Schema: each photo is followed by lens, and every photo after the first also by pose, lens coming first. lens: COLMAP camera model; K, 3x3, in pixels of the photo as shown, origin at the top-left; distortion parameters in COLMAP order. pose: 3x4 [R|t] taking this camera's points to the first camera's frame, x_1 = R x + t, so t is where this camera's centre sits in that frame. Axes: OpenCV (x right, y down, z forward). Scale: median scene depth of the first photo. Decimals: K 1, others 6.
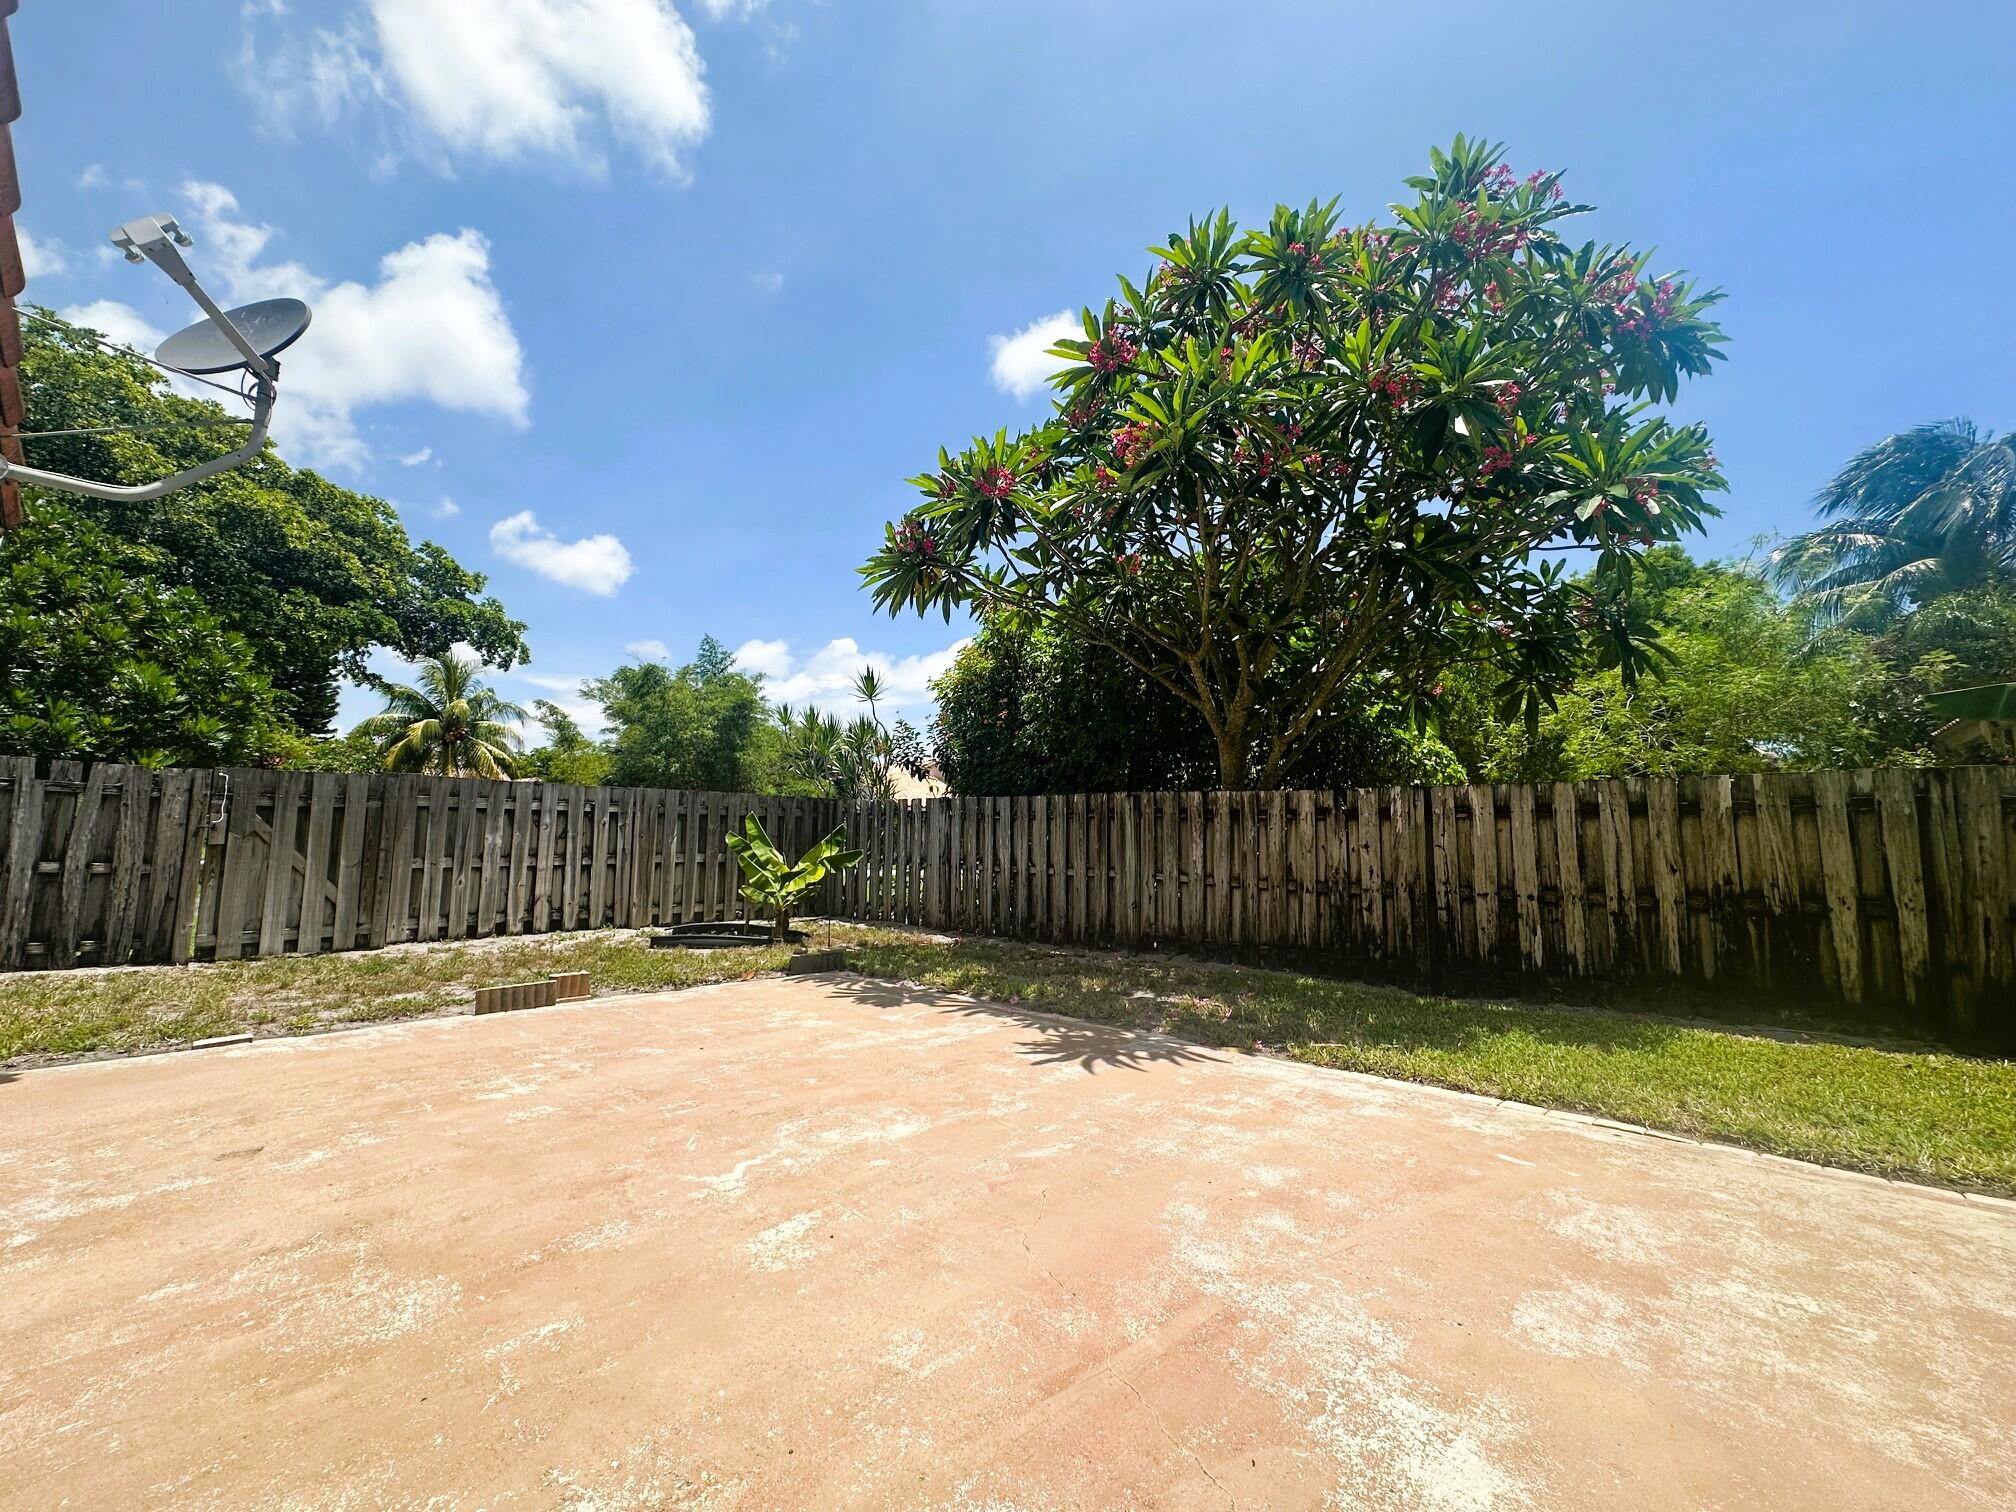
lens RADIAL K [[808.4, 0, 1008.0], [0, 808.4, 756.0], [0, 0, 1]] dist [0.000085, 0.000003]
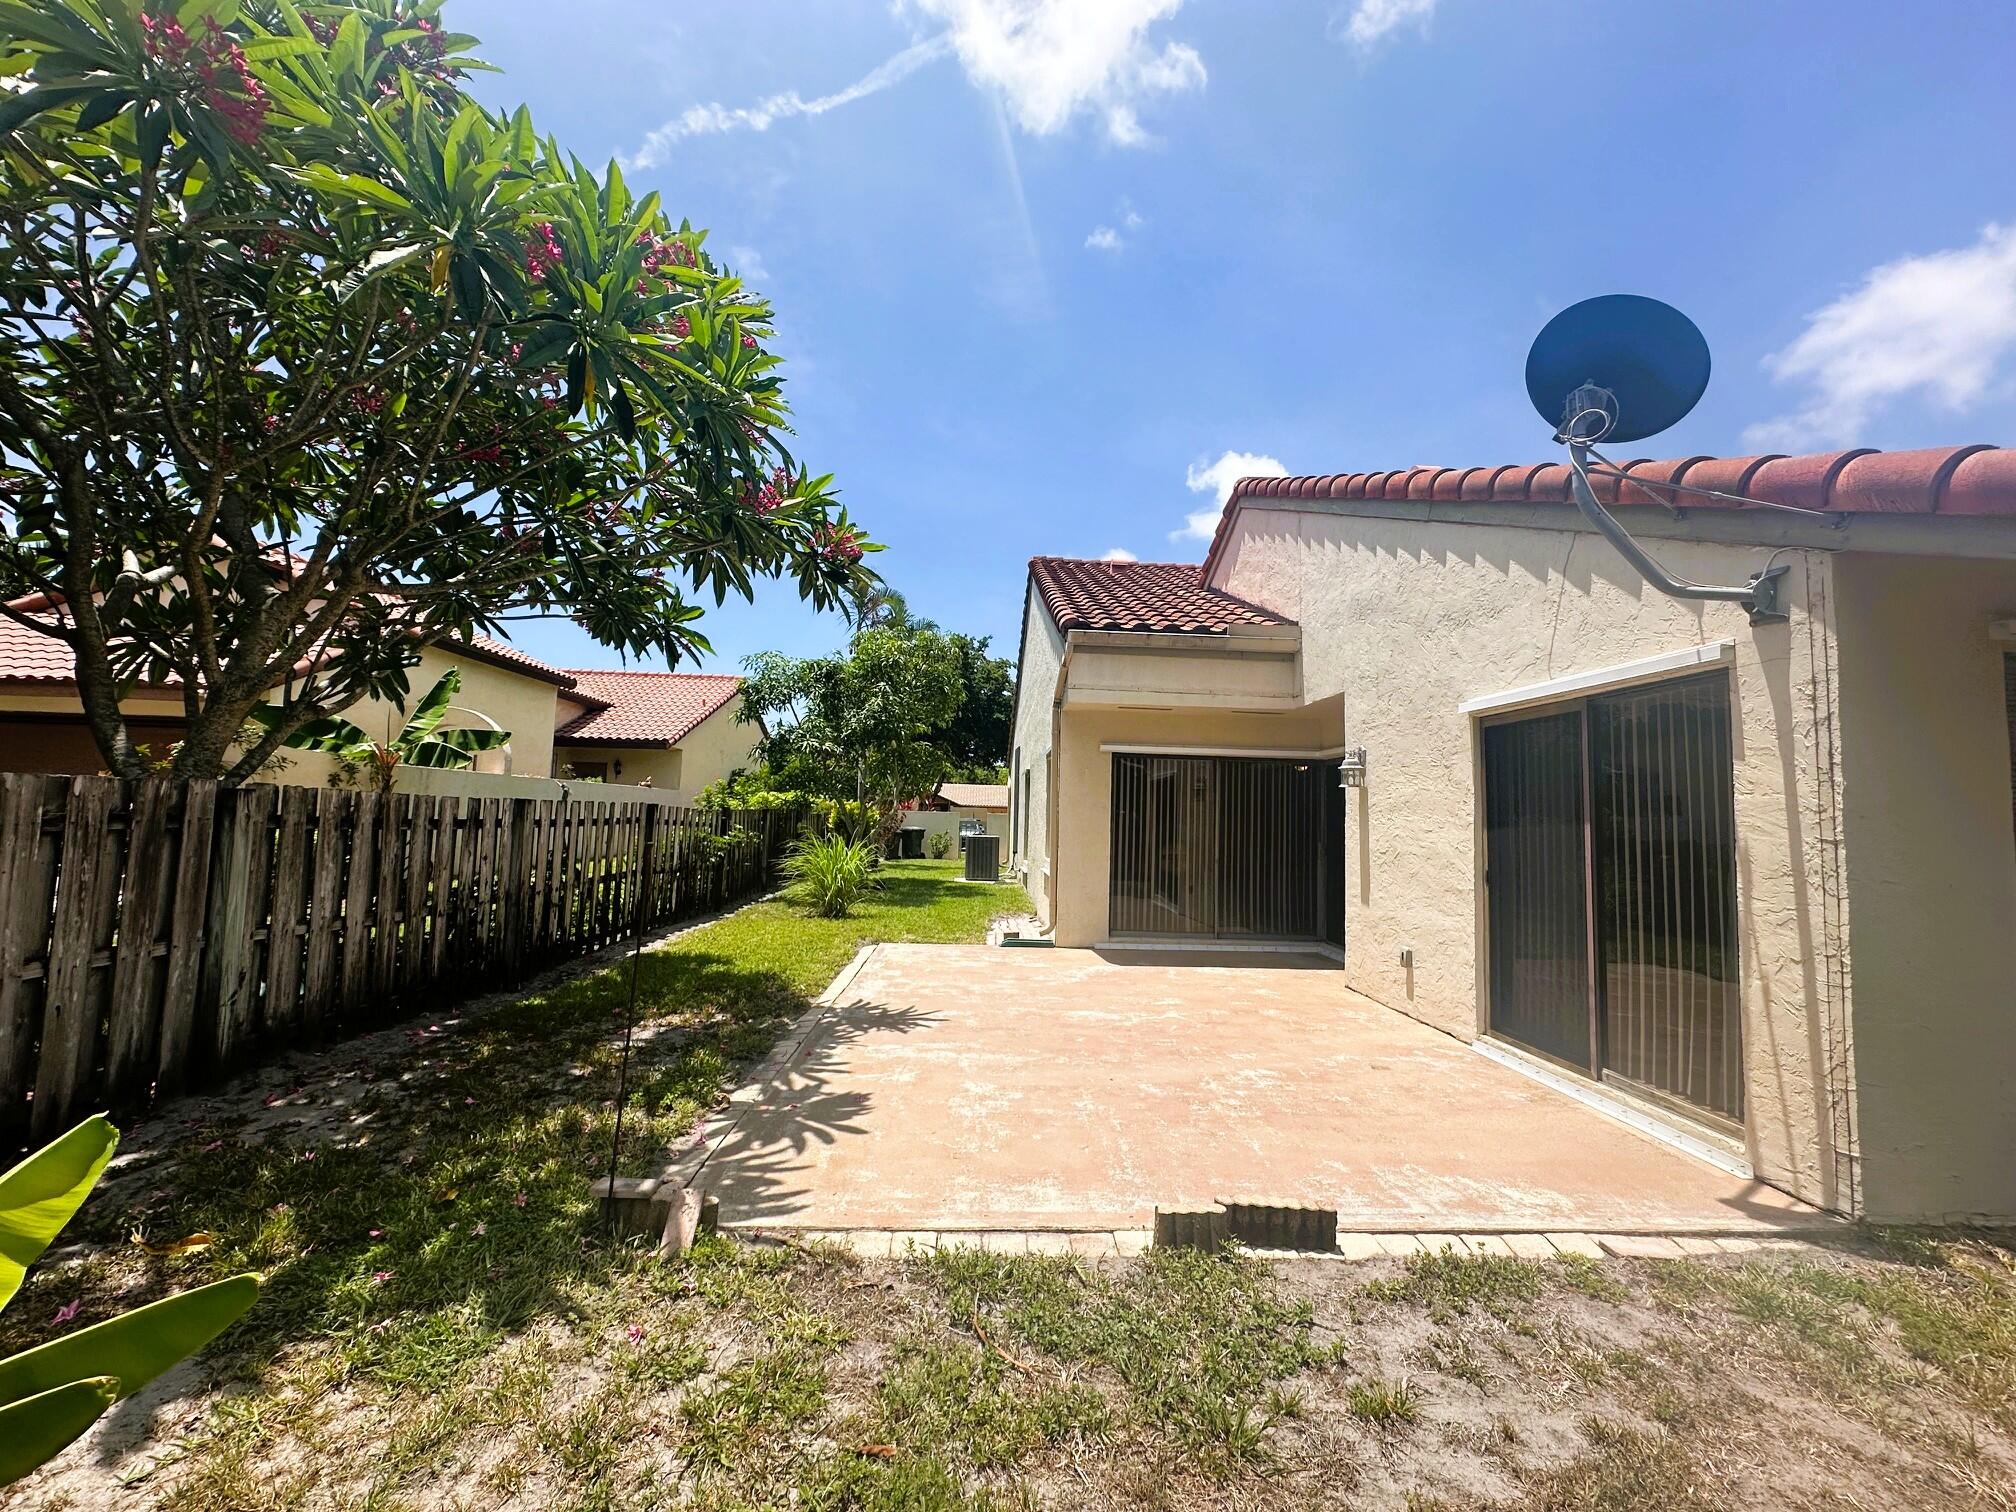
lens RADIAL K [[808.4, 0, 1008.0], [0, 808.4, 756.0], [0, 0, 1]] dist [0.000085, 0.000003]
pose [[-0.699411, 0.020648, 0.714421, -0.807041], [-0.112149, 0.984030, -0.138233, 0.063387], [-0.705866, -0.176804, -0.685926, 1.439232]]
